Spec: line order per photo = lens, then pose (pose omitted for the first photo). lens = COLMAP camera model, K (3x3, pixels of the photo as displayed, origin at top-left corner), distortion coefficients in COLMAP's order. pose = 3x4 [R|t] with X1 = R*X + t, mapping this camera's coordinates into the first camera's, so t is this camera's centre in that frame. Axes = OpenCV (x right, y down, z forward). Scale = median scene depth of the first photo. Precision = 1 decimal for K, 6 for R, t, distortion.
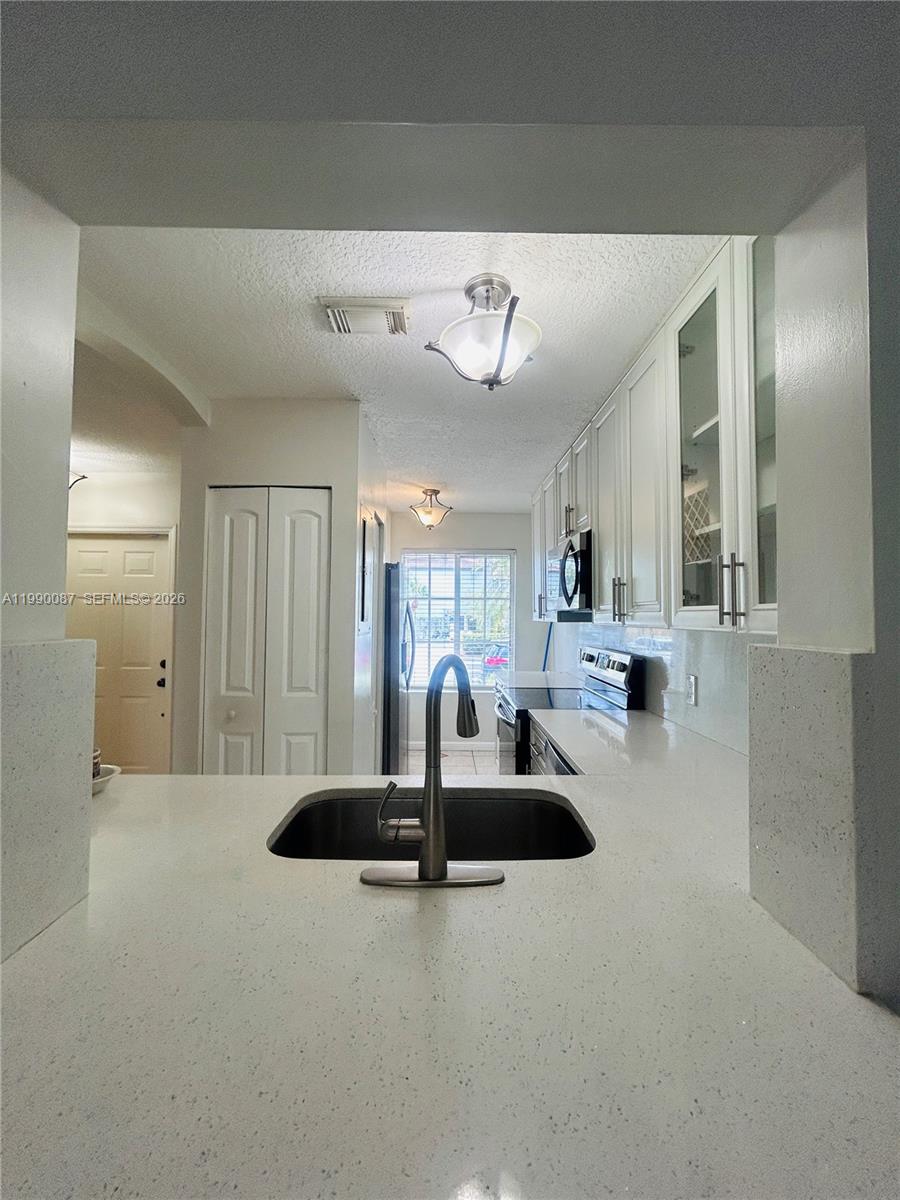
lens RADIAL K [[482.5, 0, 453.4], [0, 482.5, 593.3], [0, 0, 1]] dist [0.001600, 0.000150]
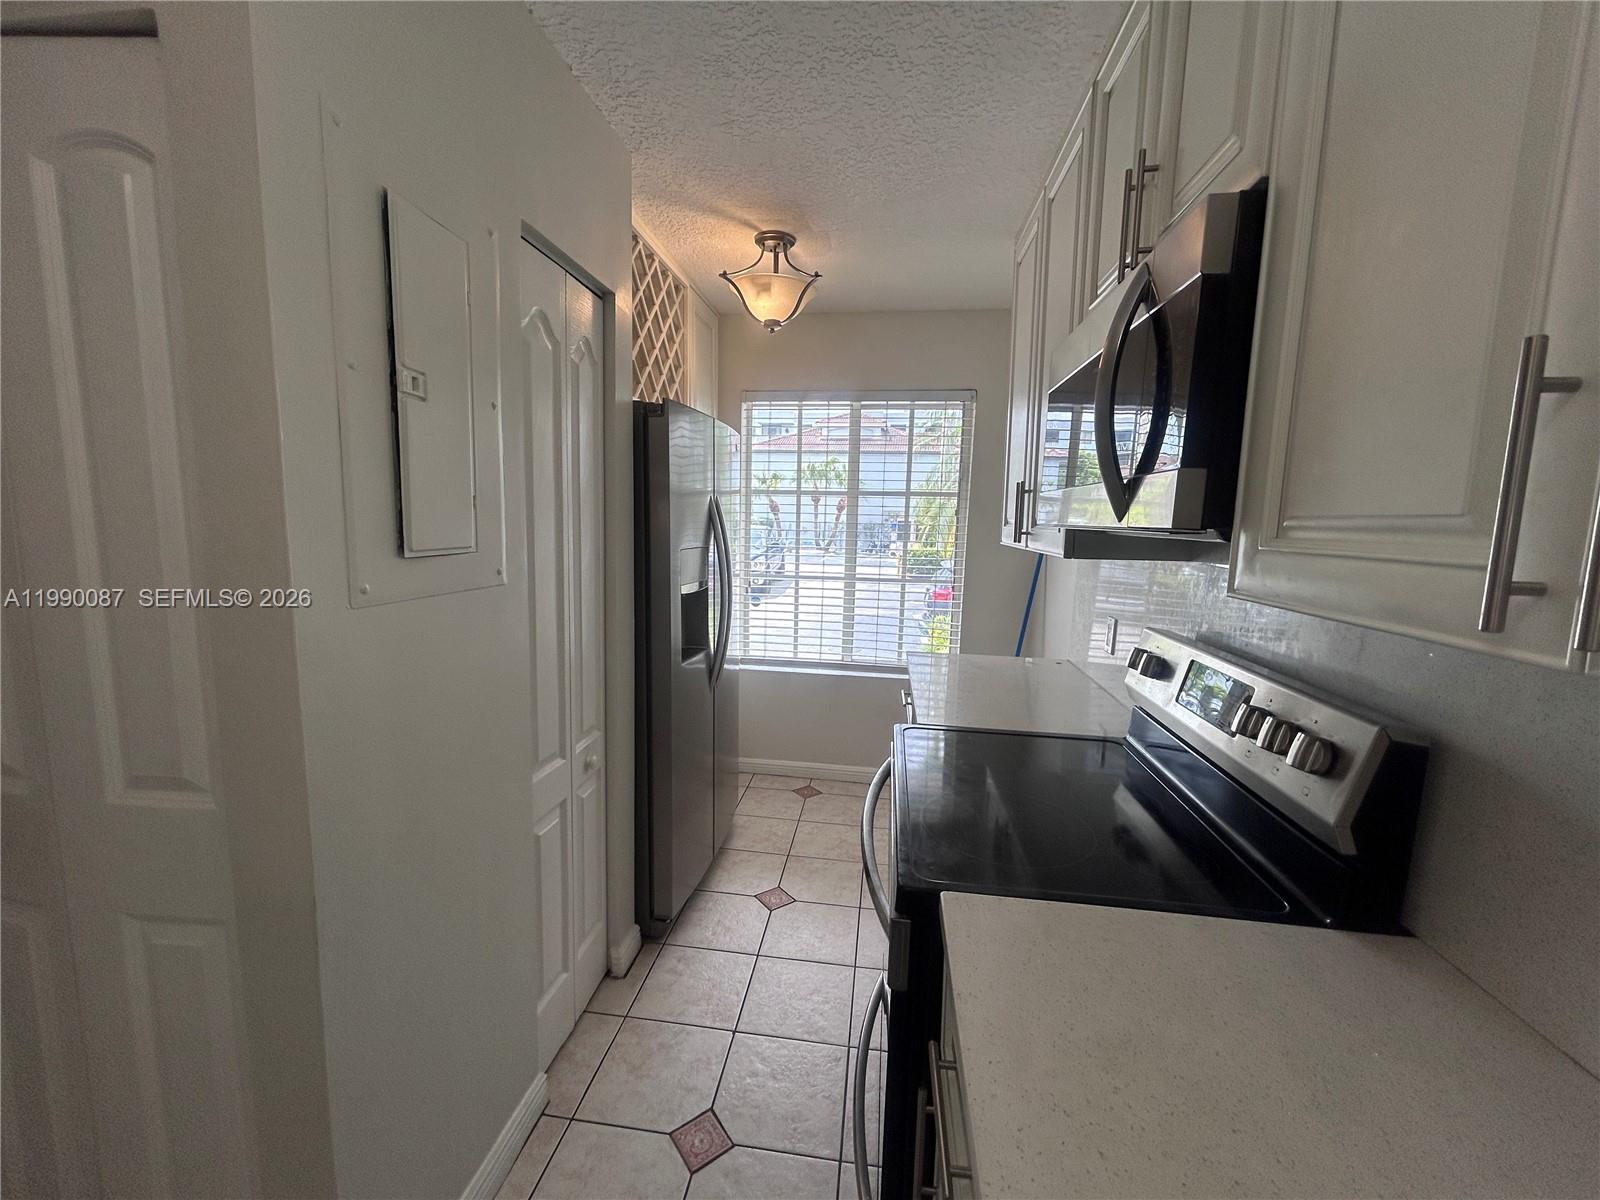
lens RADIAL K [[643.3, 0, 800.5], [0, 643.3, 603.8], [0, 0, 1]] dist [0.001600, 0.000150]
pose [[0.987808, 0.032690, -0.152204, 0.080117], [-0.005255, 0.984150, 0.177263, 0.008239], [0.155586, -0.174302, 0.972323, 0.415822]]
